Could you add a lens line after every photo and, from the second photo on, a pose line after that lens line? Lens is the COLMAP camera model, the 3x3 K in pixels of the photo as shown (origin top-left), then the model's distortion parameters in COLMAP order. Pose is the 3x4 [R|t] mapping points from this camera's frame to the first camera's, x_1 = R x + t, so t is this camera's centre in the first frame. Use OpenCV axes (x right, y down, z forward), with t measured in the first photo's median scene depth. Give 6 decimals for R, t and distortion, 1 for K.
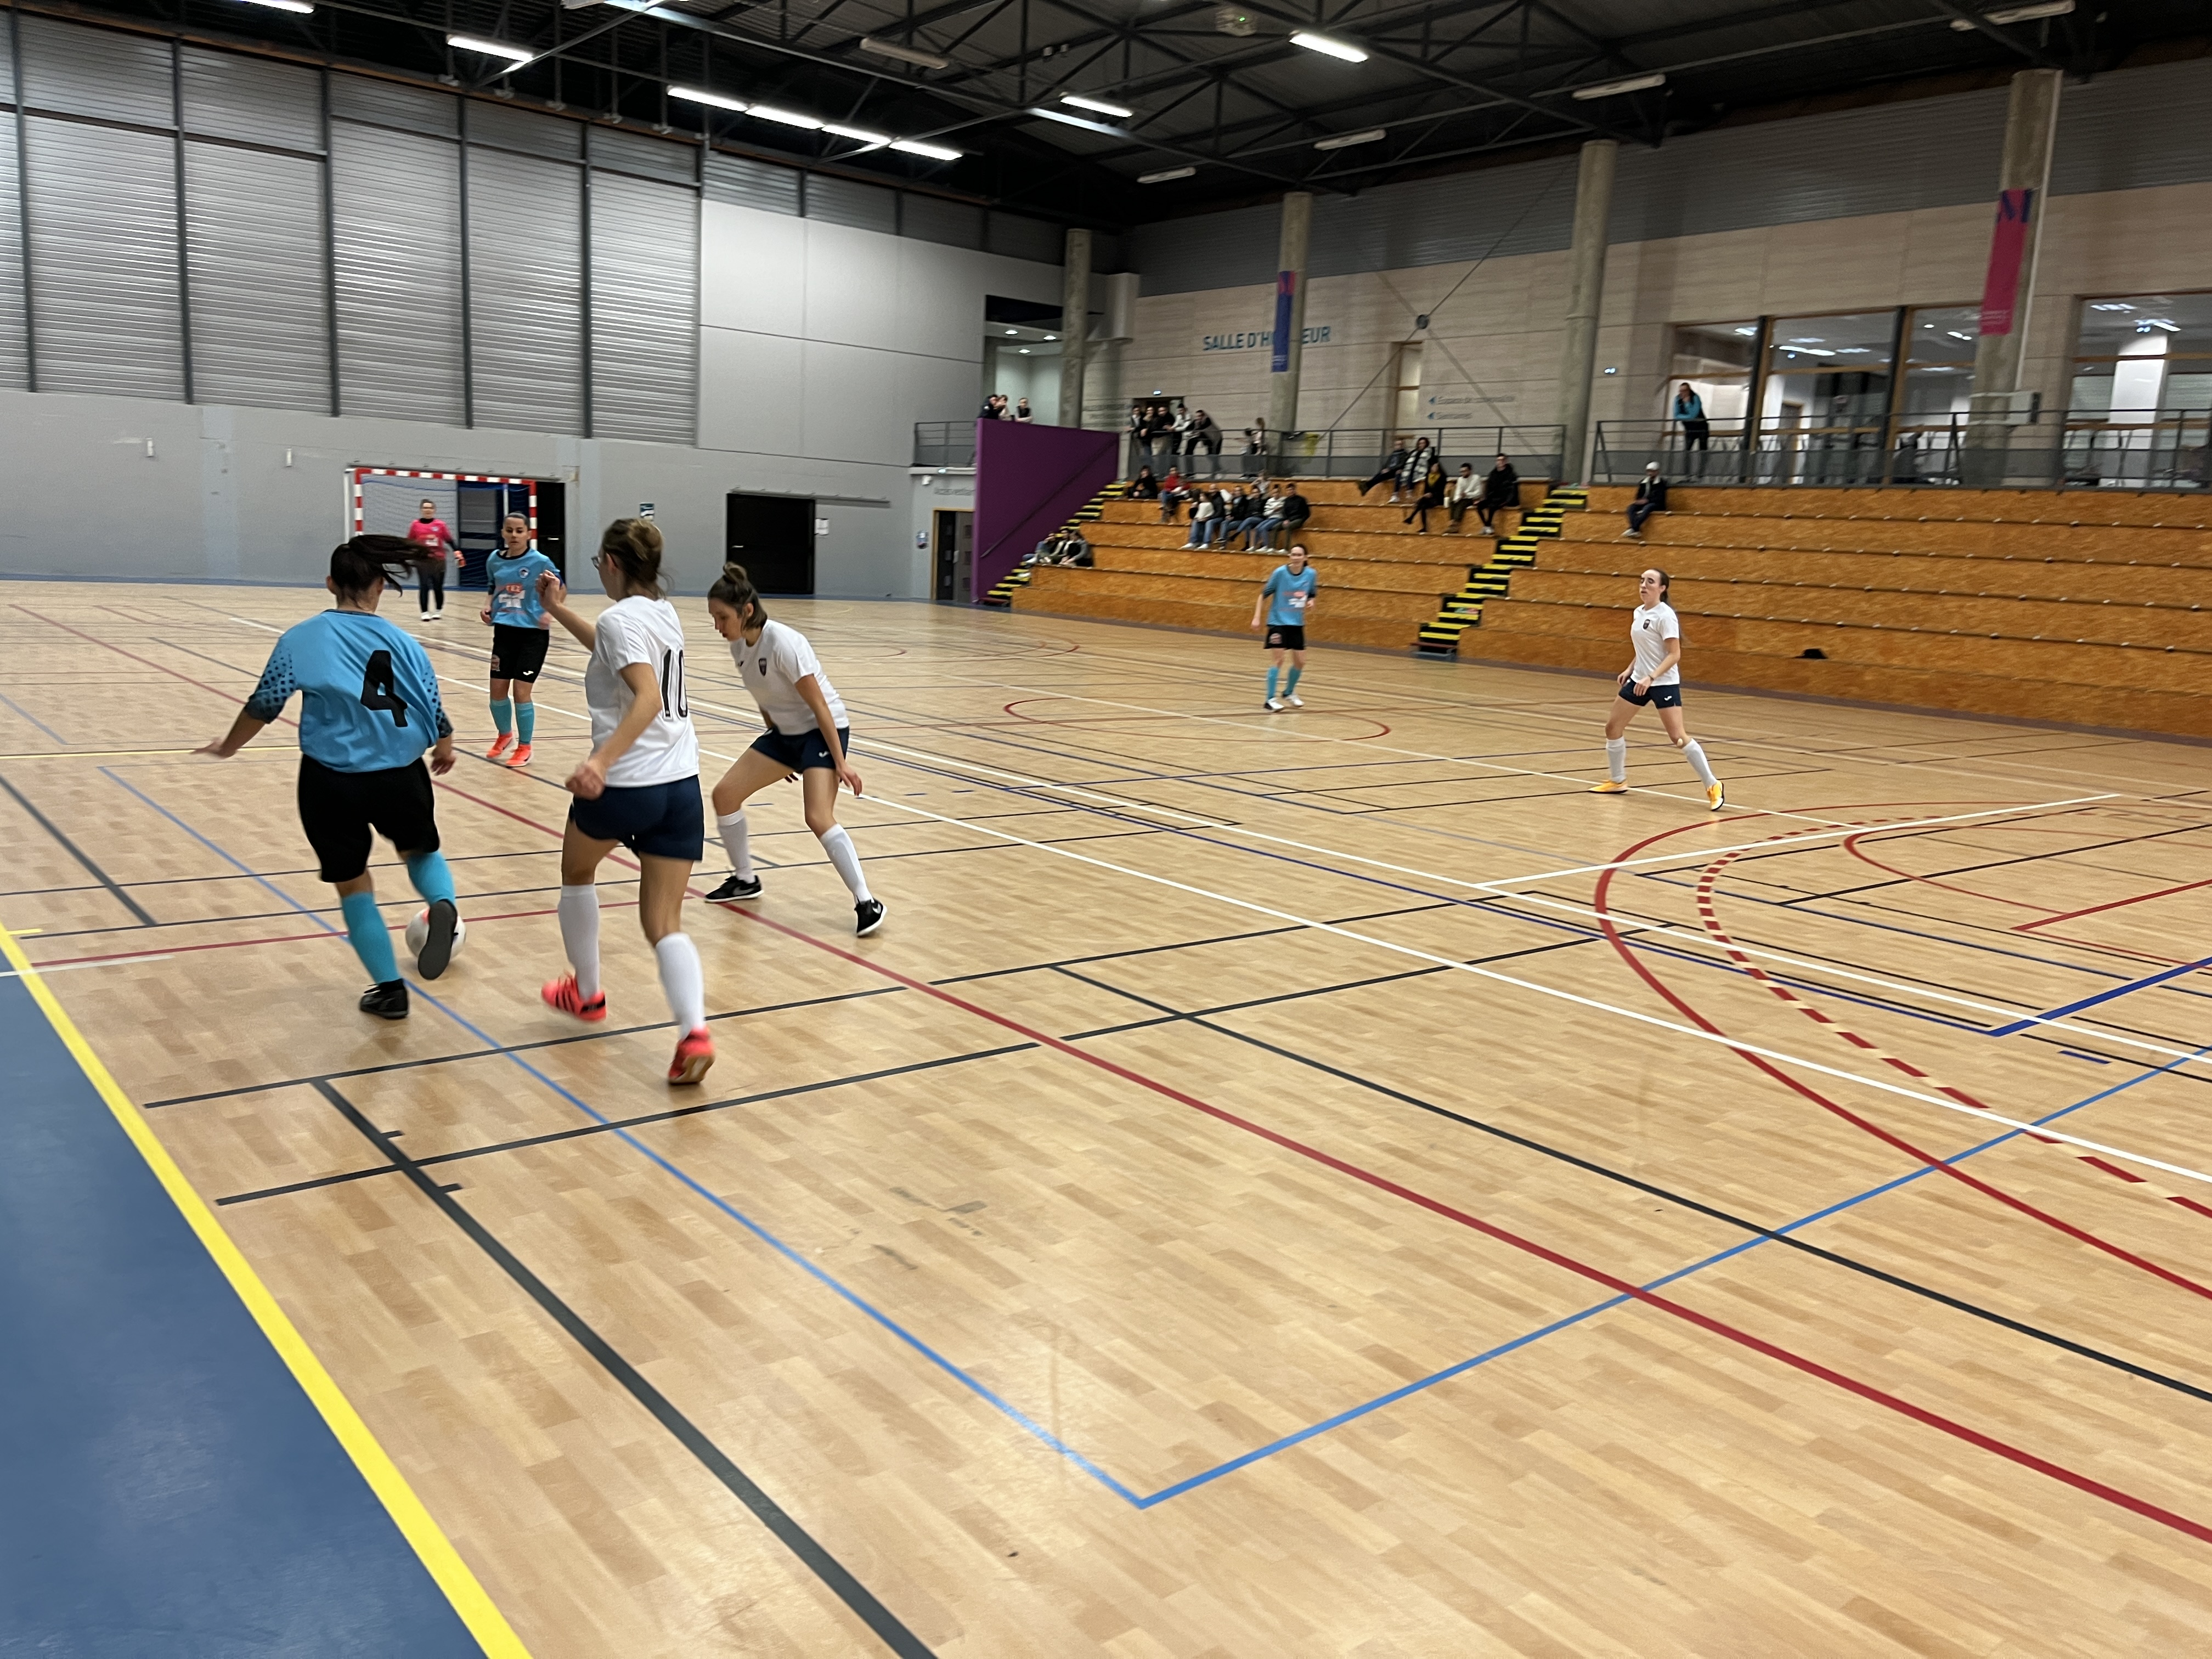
lens RADIAL K [[1709.4, 0, 1103.8], [0, 1709.4, 846.4], [0, 0, 1]] dist [0.044560, -0.049005]
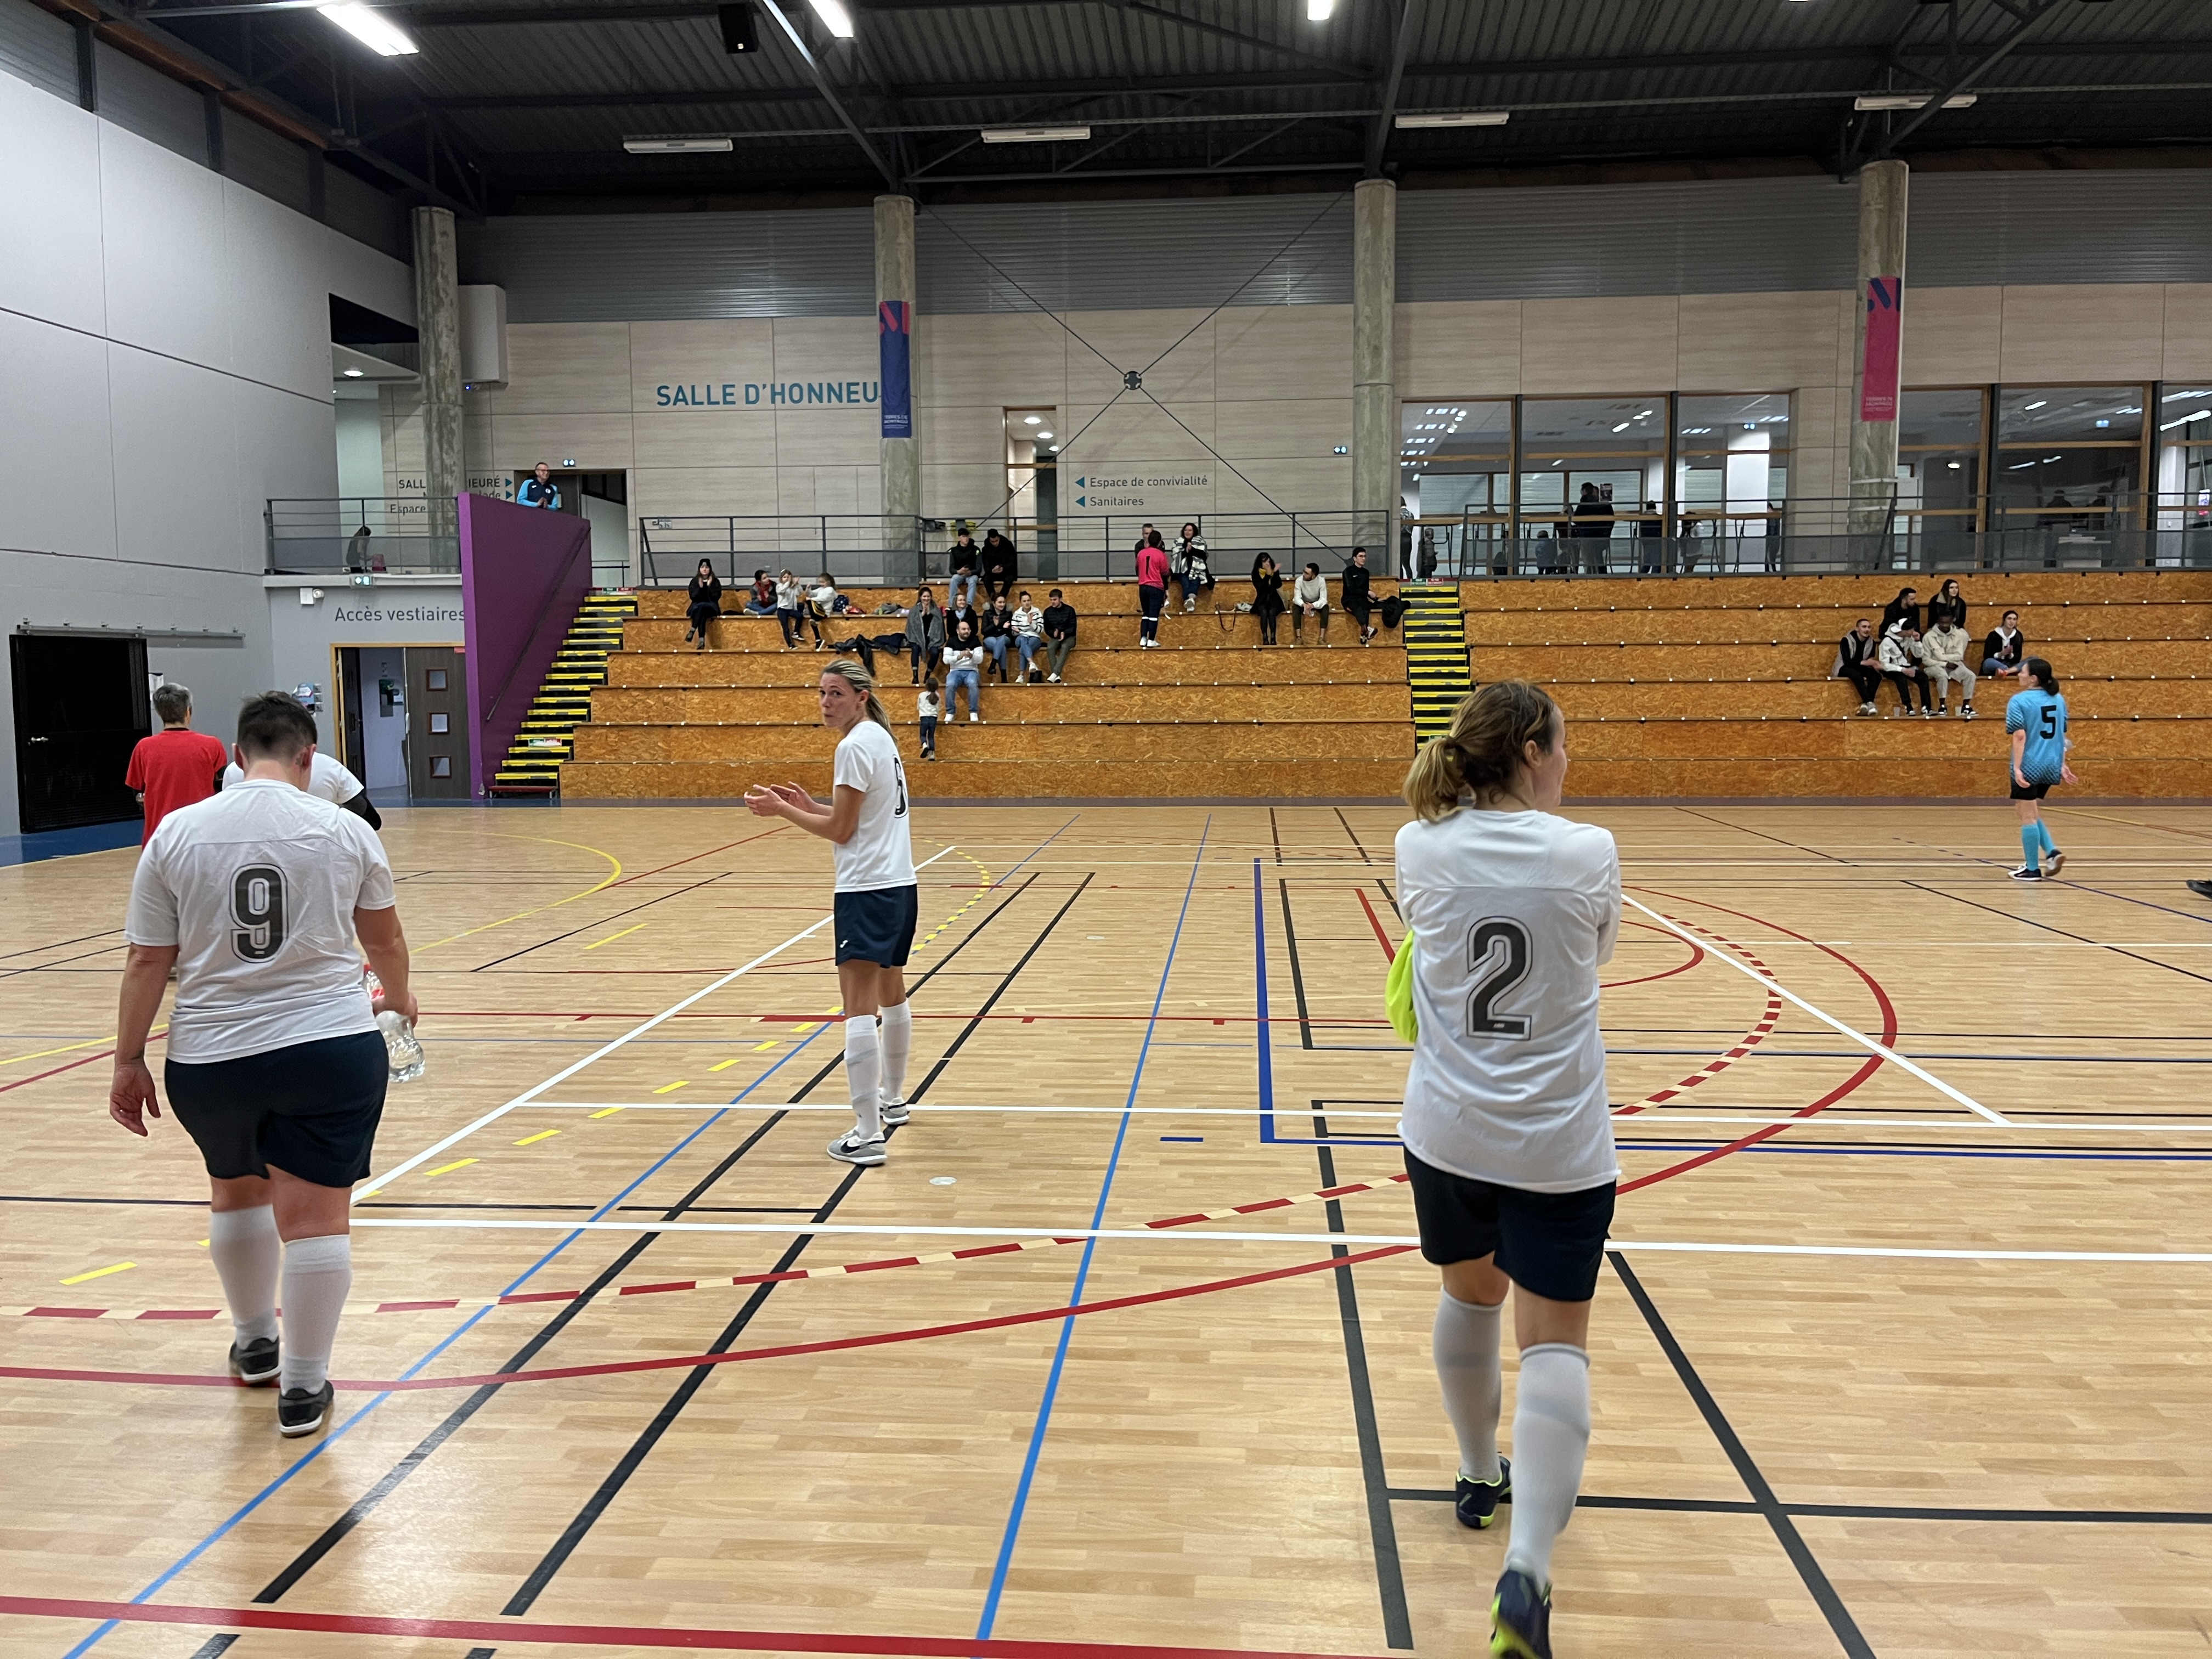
lens RADIAL K [[1709.4, 0, 1101.2], [0, 1709.4, 810.9], [0, 0, 1]] dist [0.044560, -0.049005]
pose [[0.695671, -0.114969, 0.709101, -0.509719], [0.170907, 0.985255, -0.007927, -0.139784], [-0.697734, 0.126705, 0.705063, 0.623674]]
